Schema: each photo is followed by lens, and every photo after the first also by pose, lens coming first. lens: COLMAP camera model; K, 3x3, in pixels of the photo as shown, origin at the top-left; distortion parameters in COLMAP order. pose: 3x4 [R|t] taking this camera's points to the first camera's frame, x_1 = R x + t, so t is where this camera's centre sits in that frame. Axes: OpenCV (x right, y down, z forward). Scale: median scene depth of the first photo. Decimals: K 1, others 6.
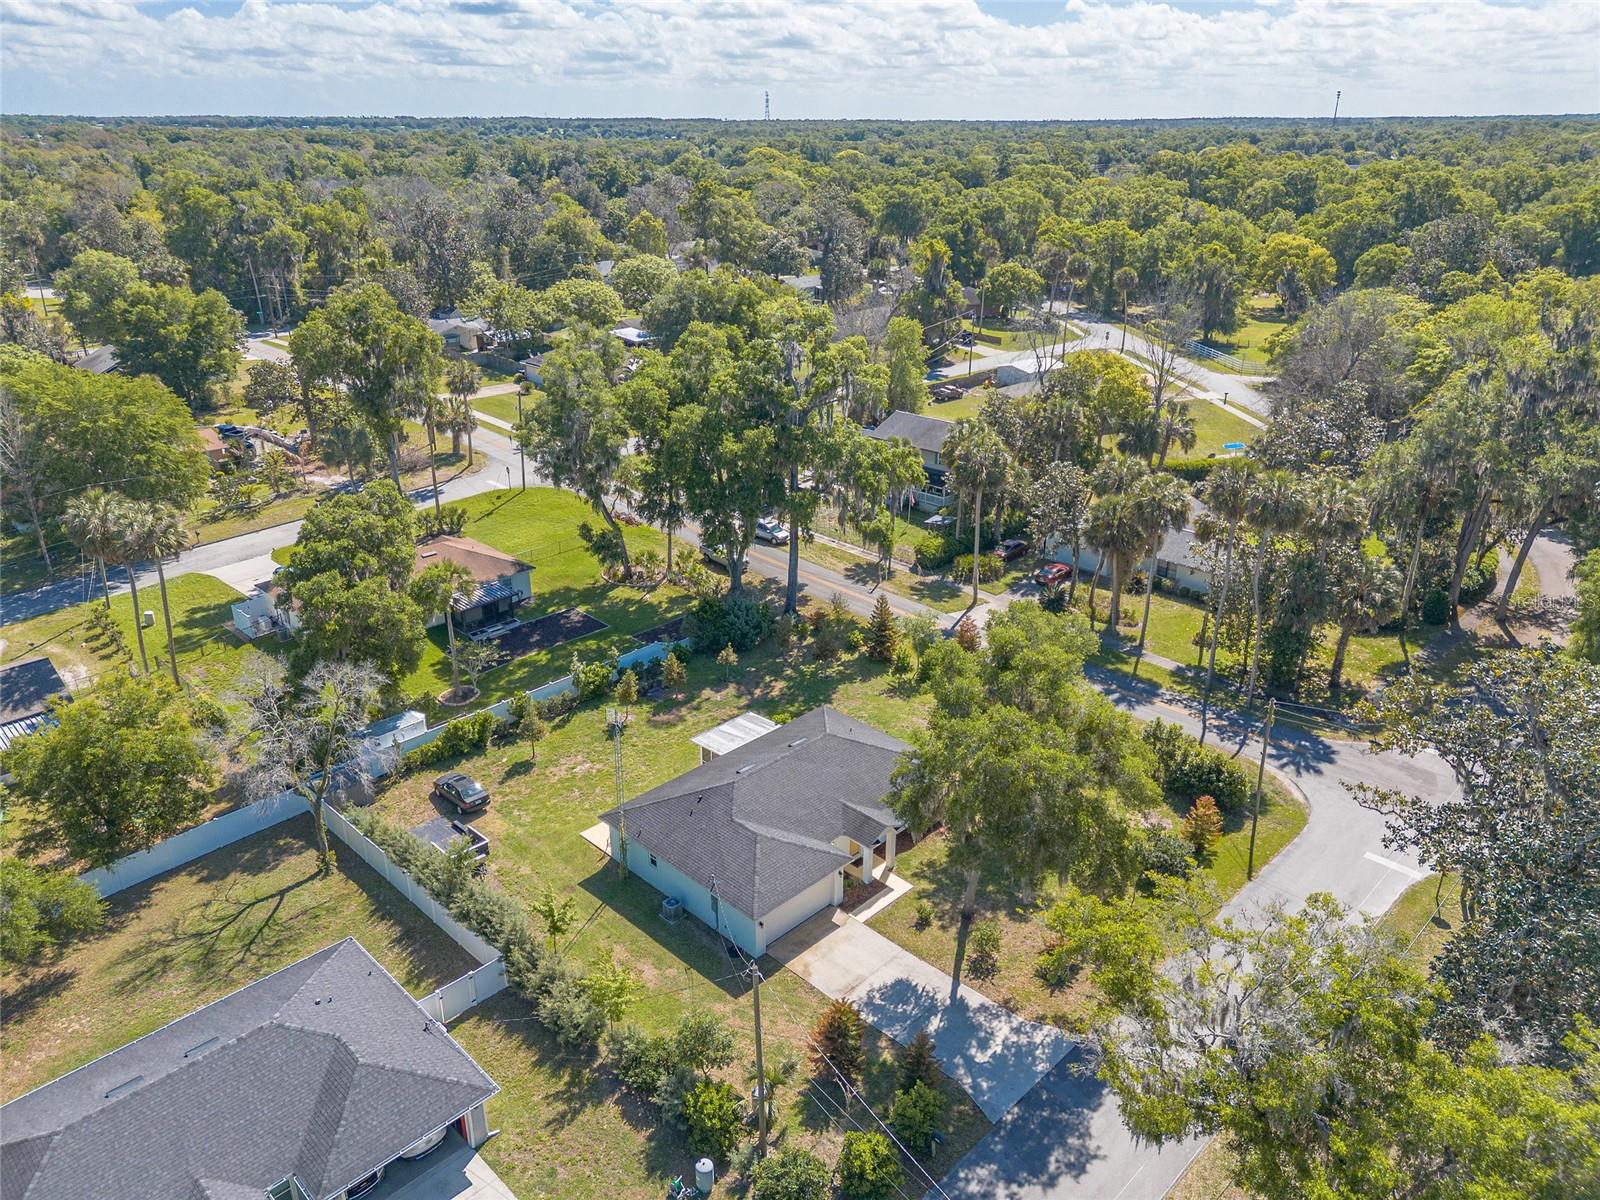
lens RADIAL K [[1129.0, 0, 798.8], [0, 1129.0, 608.9], [0, 0, 1]] dist [0.068158, -0.056219]
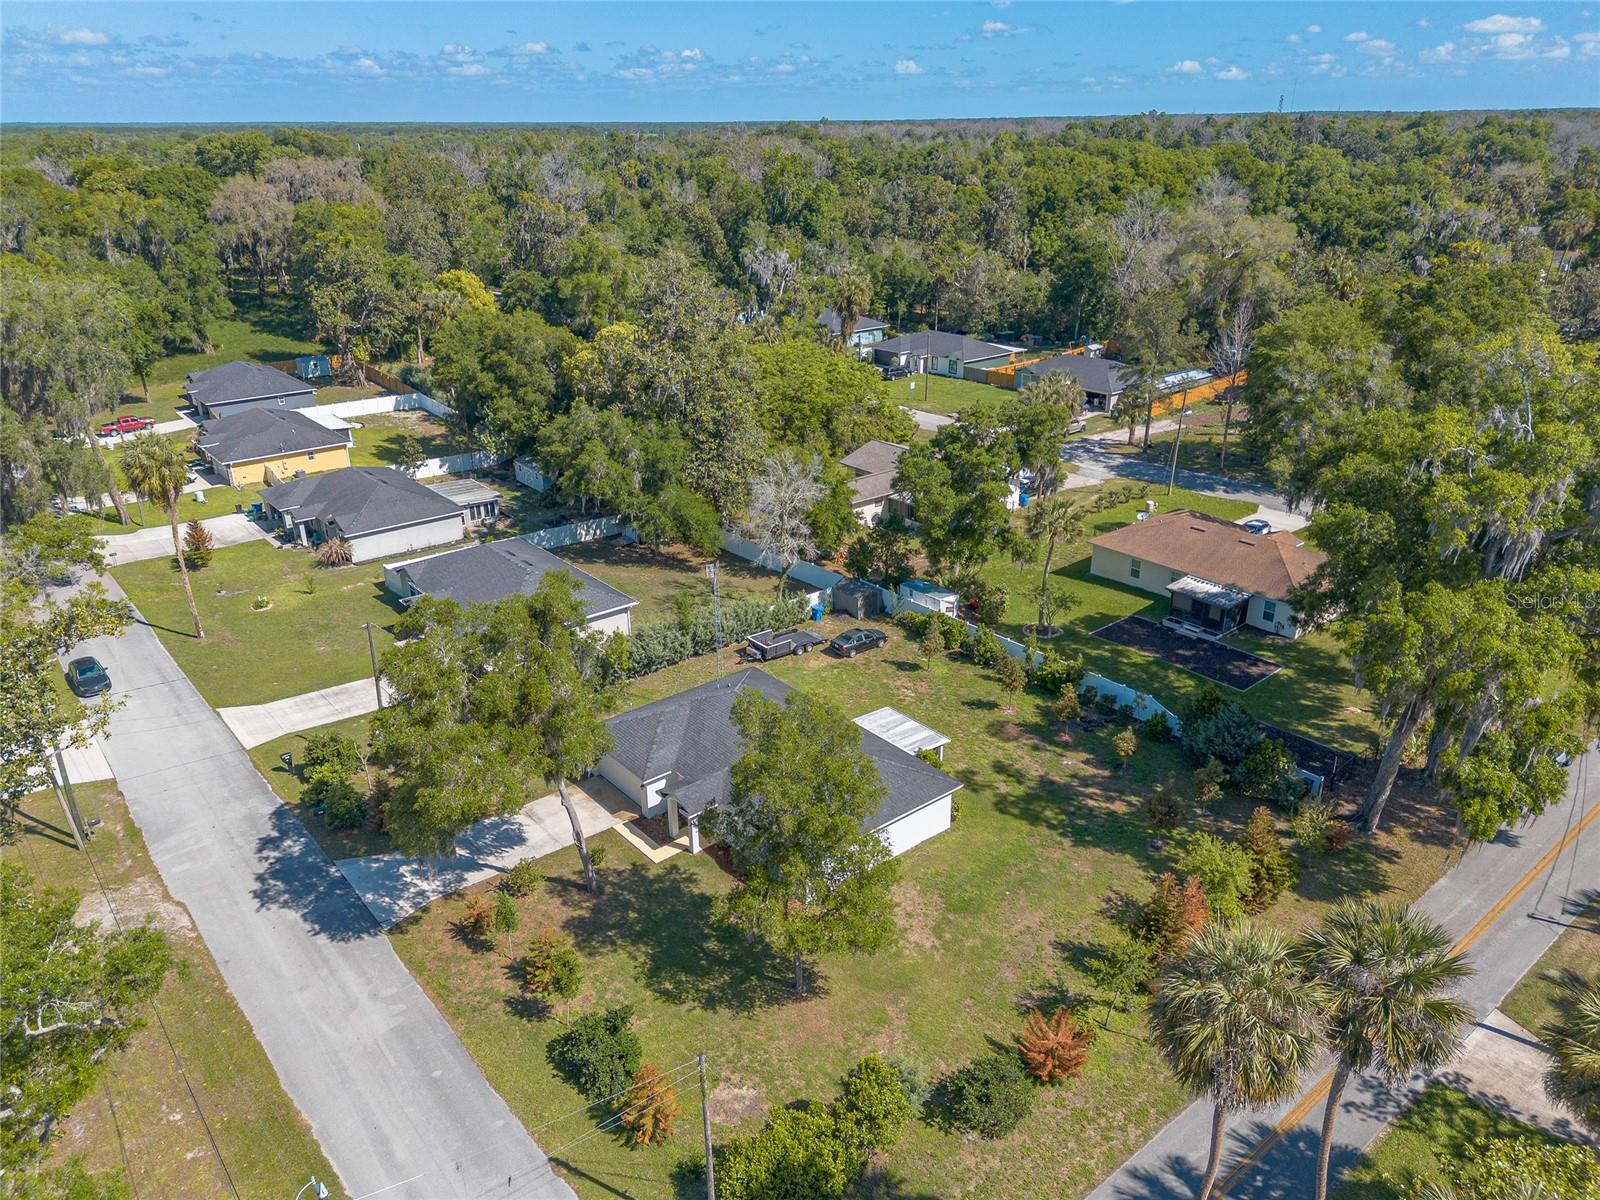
lens RADIAL K [[1126.3, 0, 800.0], [0, 1126.3, 600.0], [0, 0, 1]] dist [0.072330, -0.067532]
pose [[-0.096504, 0.388634, -0.916324, 0.854275], [-0.384622, 0.834547, 0.394458, -0.349911], [0.918016, 0.390506, 0.068940, 0.946575]]
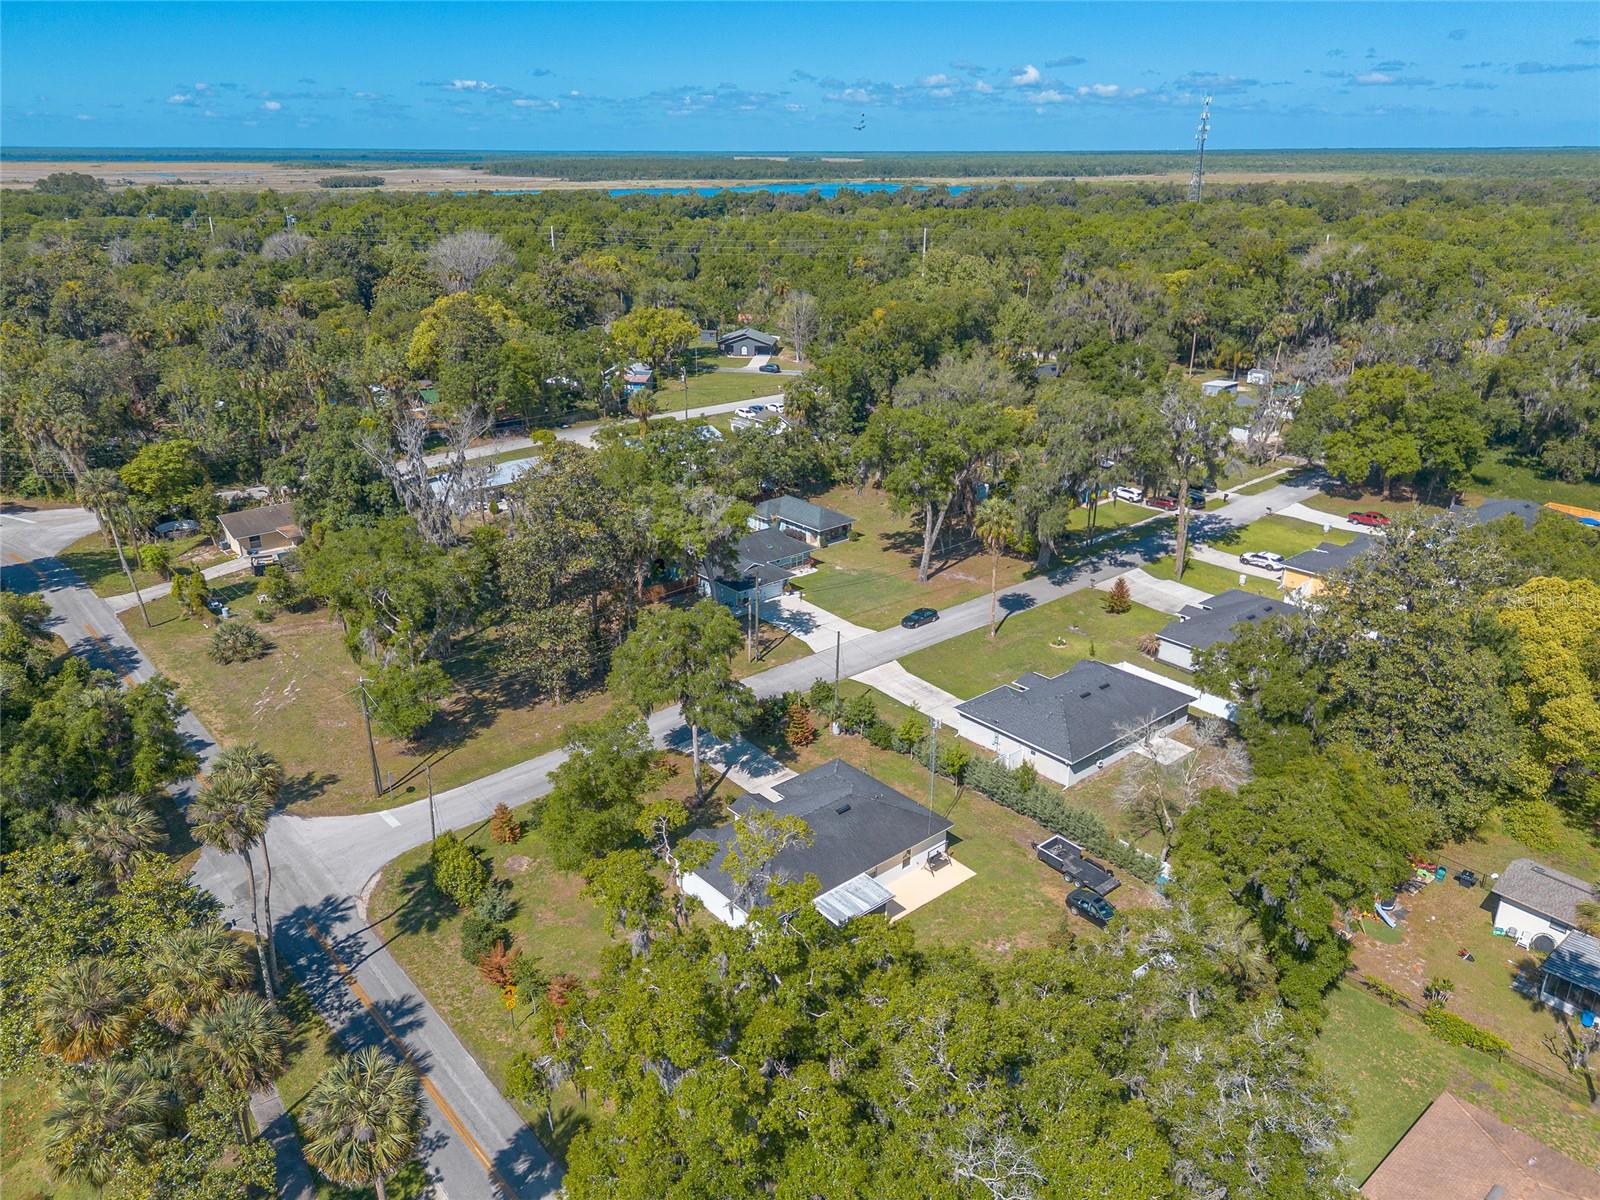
lens RADIAL K [[1144.9, 0, 796.0], [0, 1144.9, 597.3], [0, 0, 1]] dist [0.086521, -0.079128]
pose [[-0.996828, -0.028485, 0.074309, -0.082217], [0.031535, 0.715921, 0.697469, -0.963475], [-0.073067, 0.697600, -0.712752, 1.805885]]
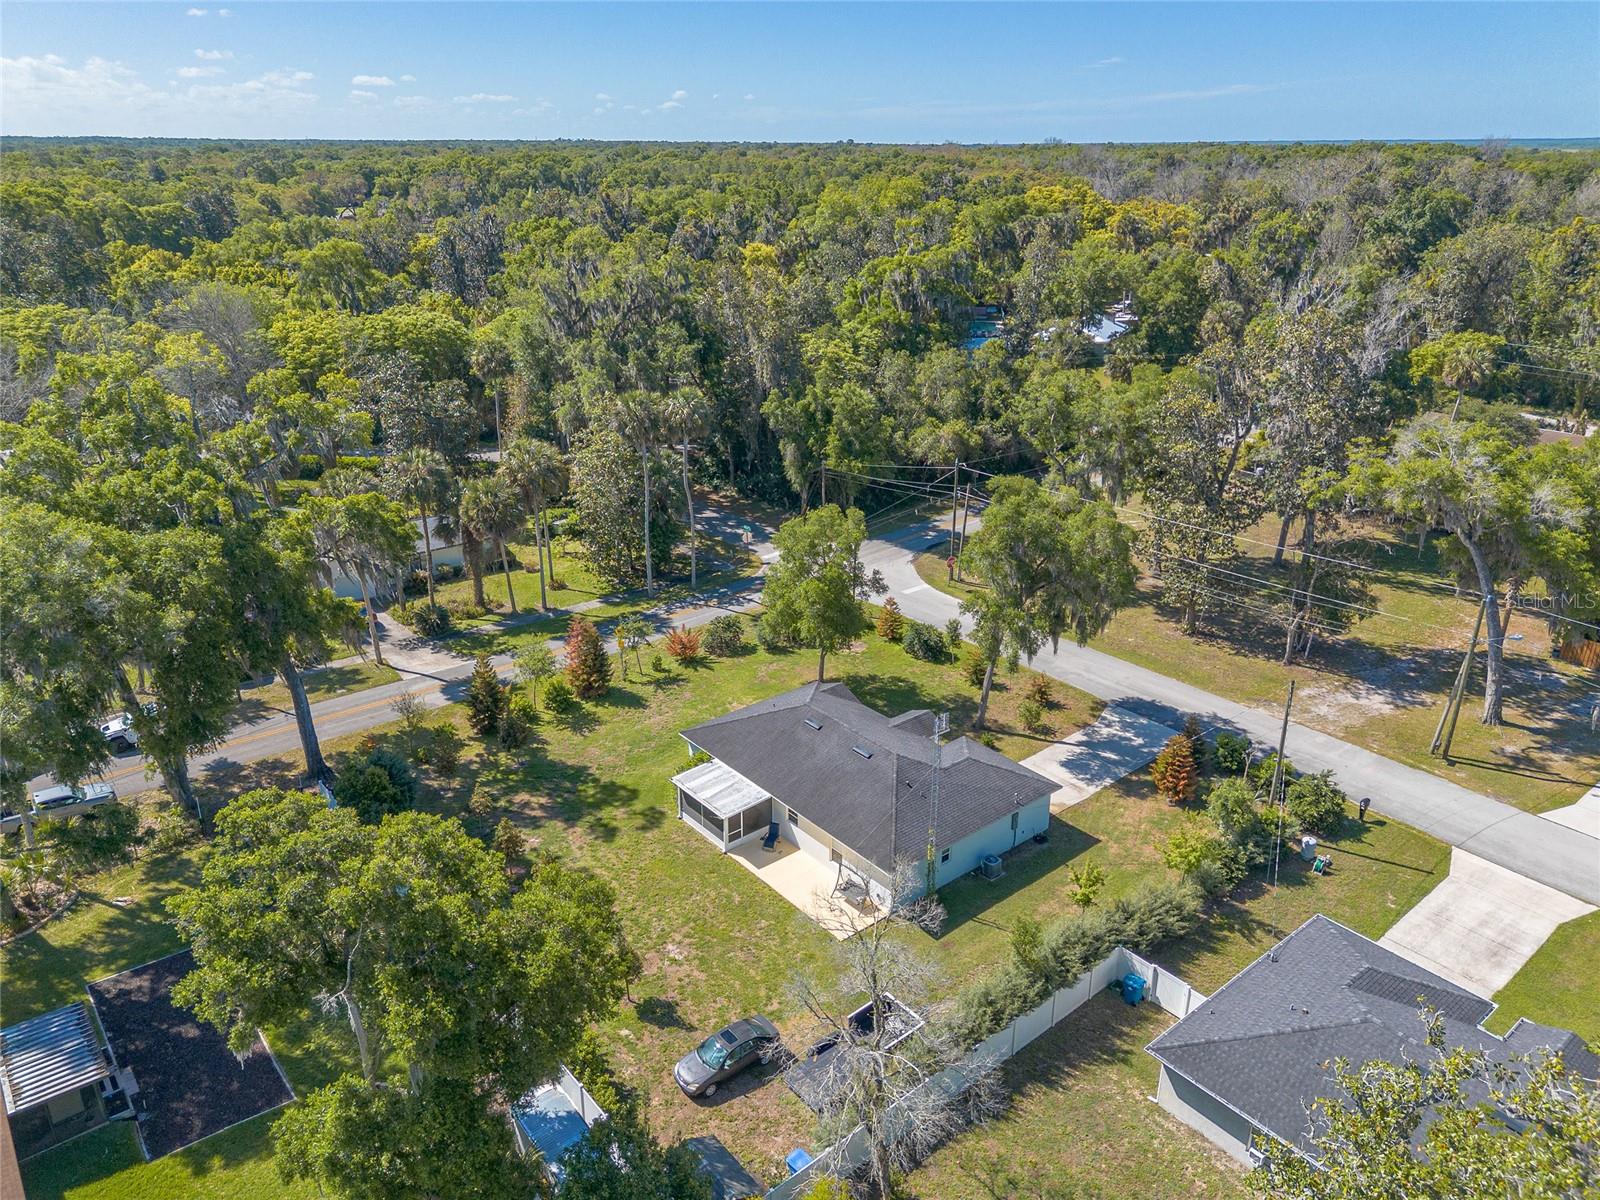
lens RADIAL K [[1129.0, 0, 798.8], [0, 1129.0, 608.9], [0, 0, 1]] dist [0.068158, -0.056219]
pose [[0.096845, -0.377780, 0.920817, -0.904464], [0.391182, 0.865161, 0.313804, -0.291030], [-0.915204, 0.329817, 0.231567, 0.806825]]
